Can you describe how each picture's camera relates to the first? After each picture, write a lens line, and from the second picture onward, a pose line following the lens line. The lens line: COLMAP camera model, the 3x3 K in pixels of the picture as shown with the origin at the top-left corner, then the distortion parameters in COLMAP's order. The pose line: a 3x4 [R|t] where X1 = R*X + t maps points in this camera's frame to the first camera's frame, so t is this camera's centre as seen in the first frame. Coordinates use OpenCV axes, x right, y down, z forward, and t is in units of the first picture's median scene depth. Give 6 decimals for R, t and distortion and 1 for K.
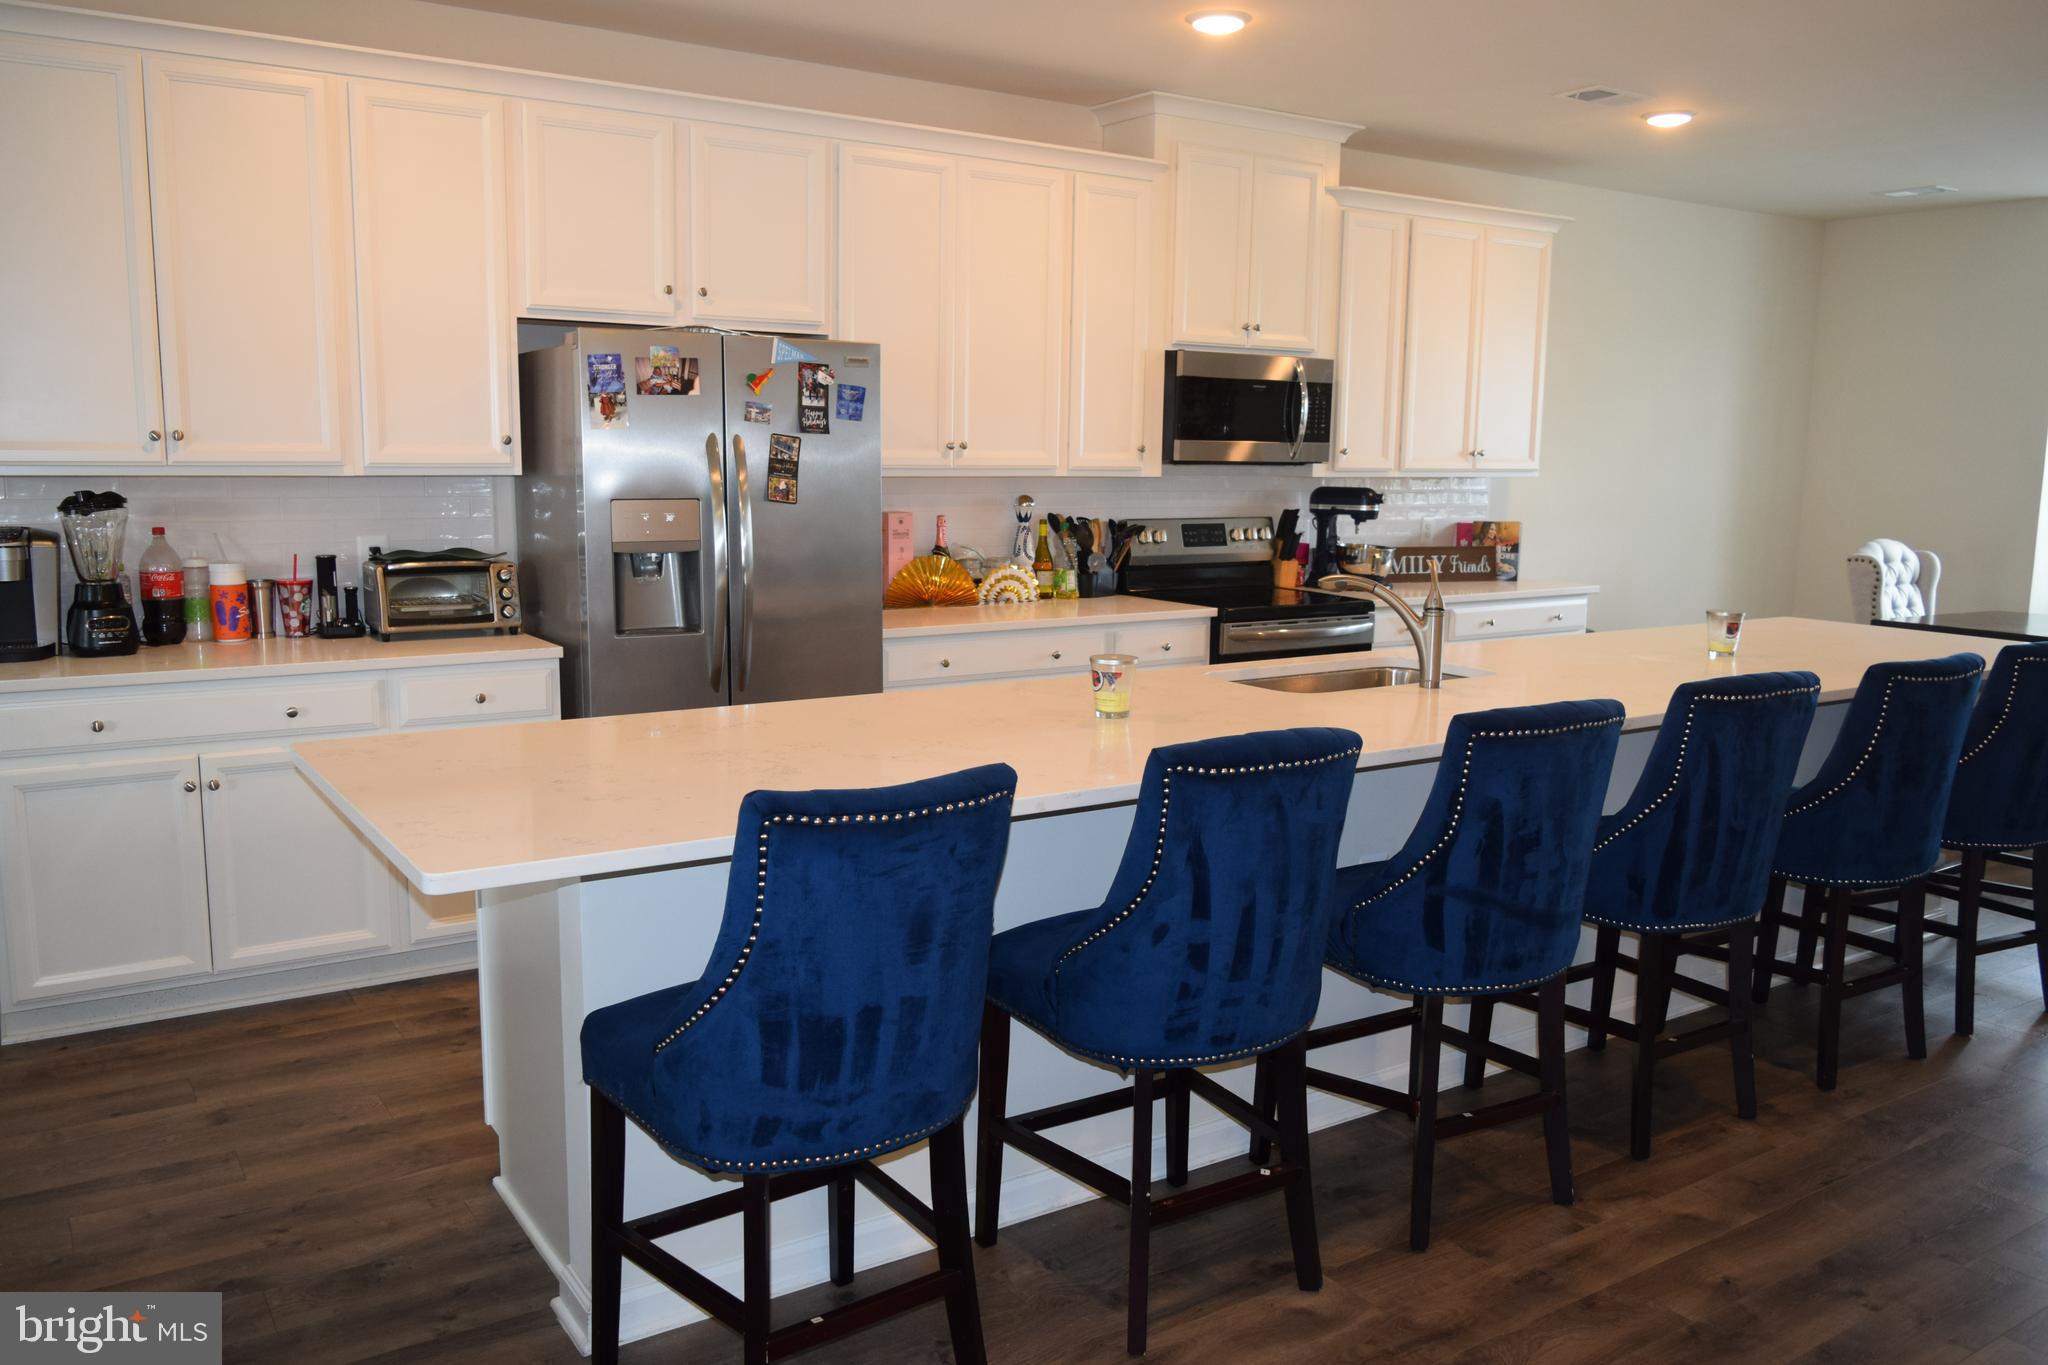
lens RADIAL K [[1599.5, 0, 1027.3], [0, 1599.5, 686.4], [0, 0, 1]] dist [-0.009271, 0.000160]
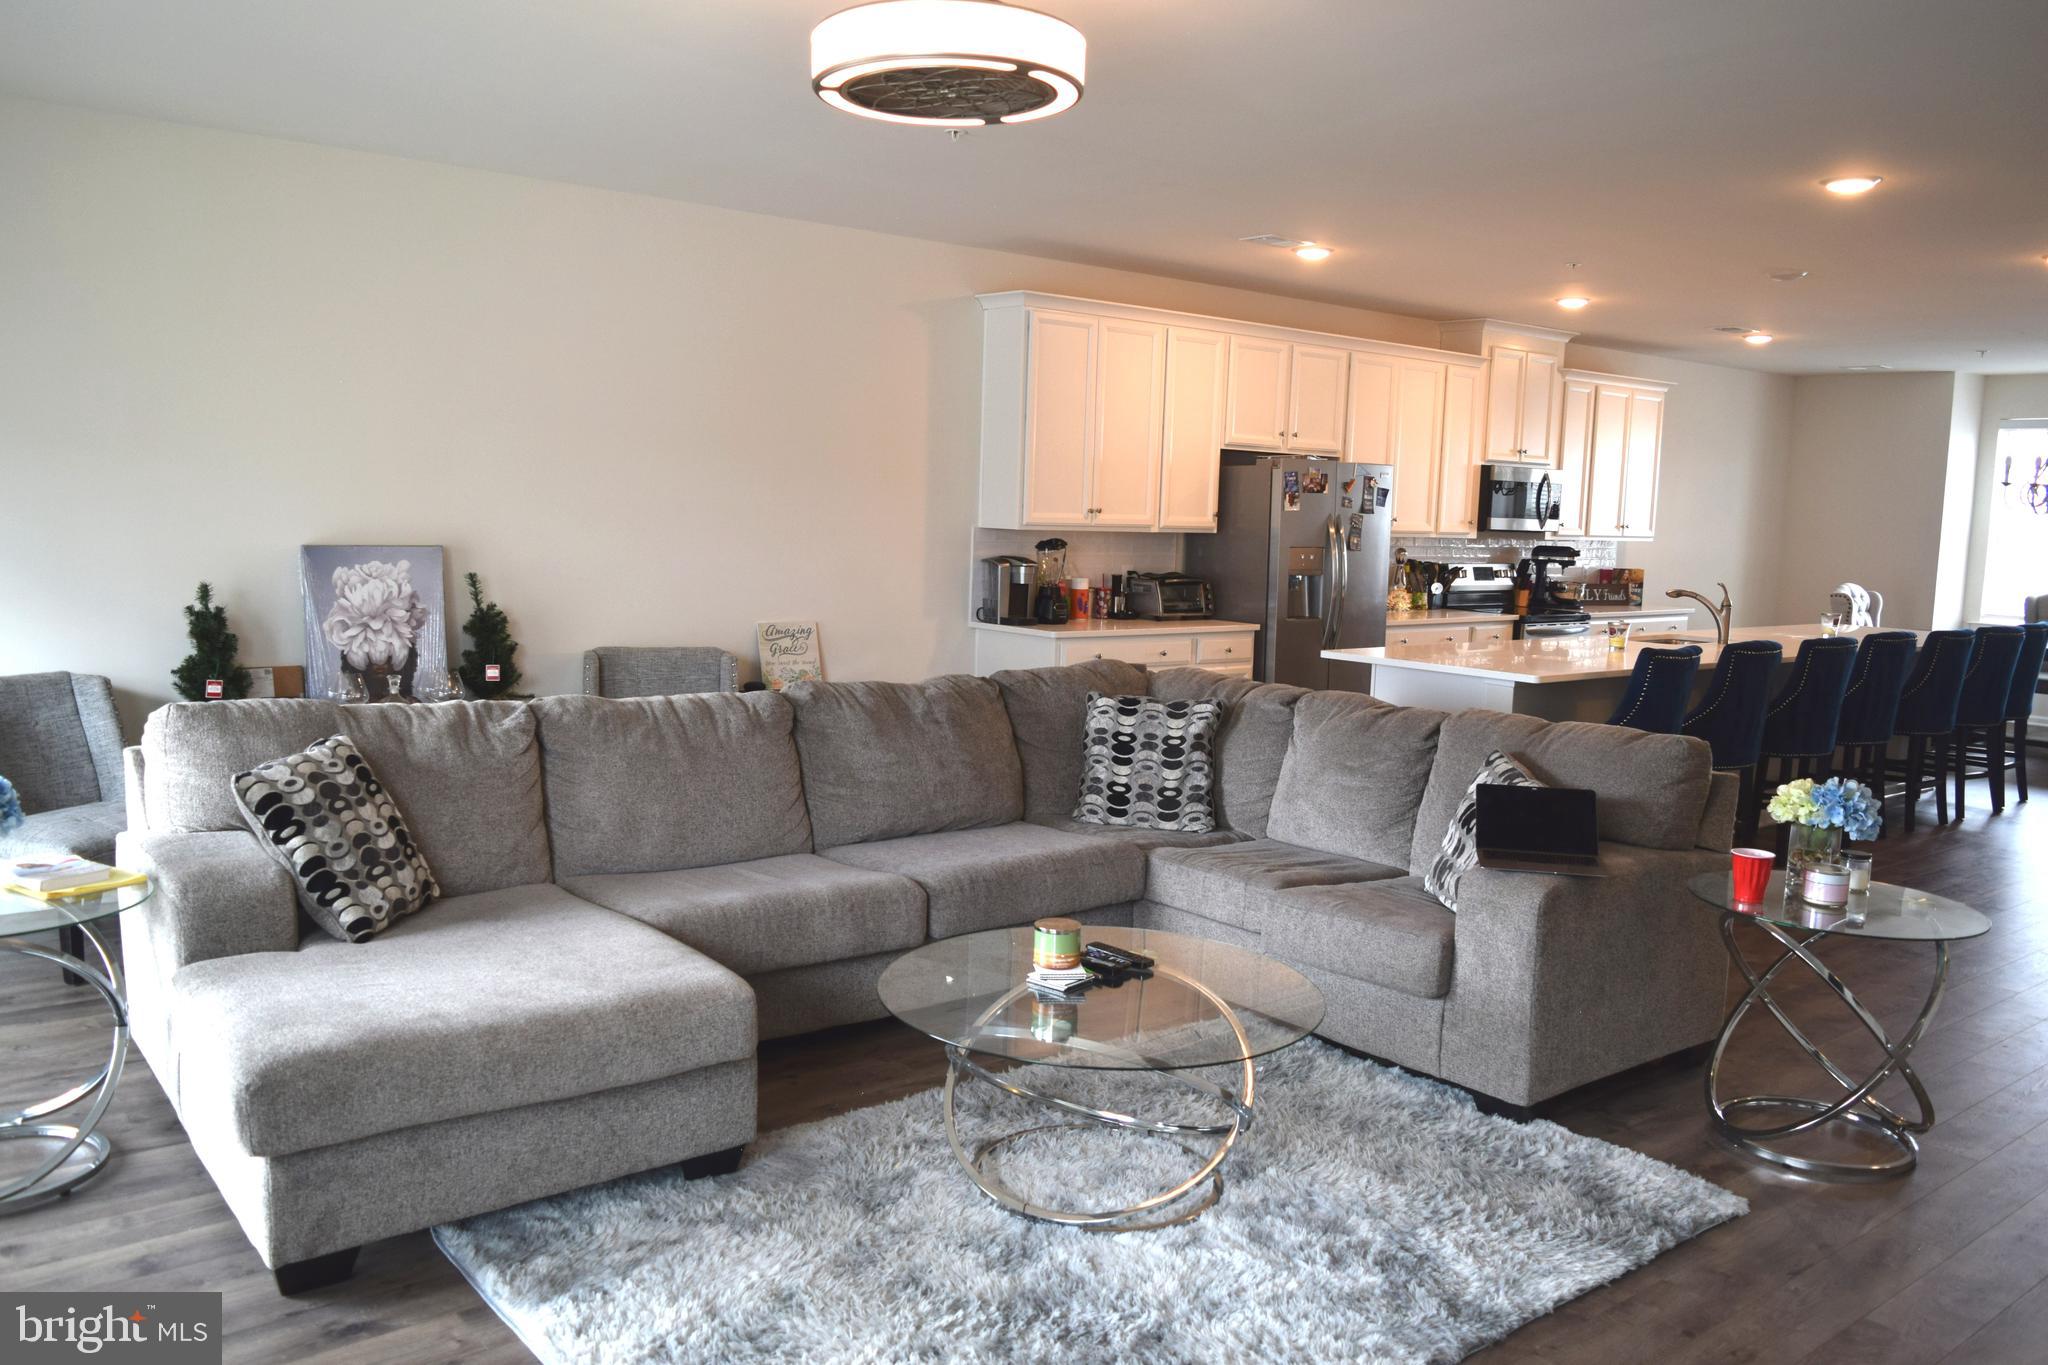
lens RADIAL K [[1599.5, 0, 1019.7], [0, 1599.5, 677.6], [0, 0, 1]] dist [-0.009271, 0.000160]
pose [[0.994955, 0.006022, 0.100139, -0.549324], [-0.002074, 0.999218, -0.039490, 0.082078], [-0.100298, 0.039083, 0.994190, -0.613095]]
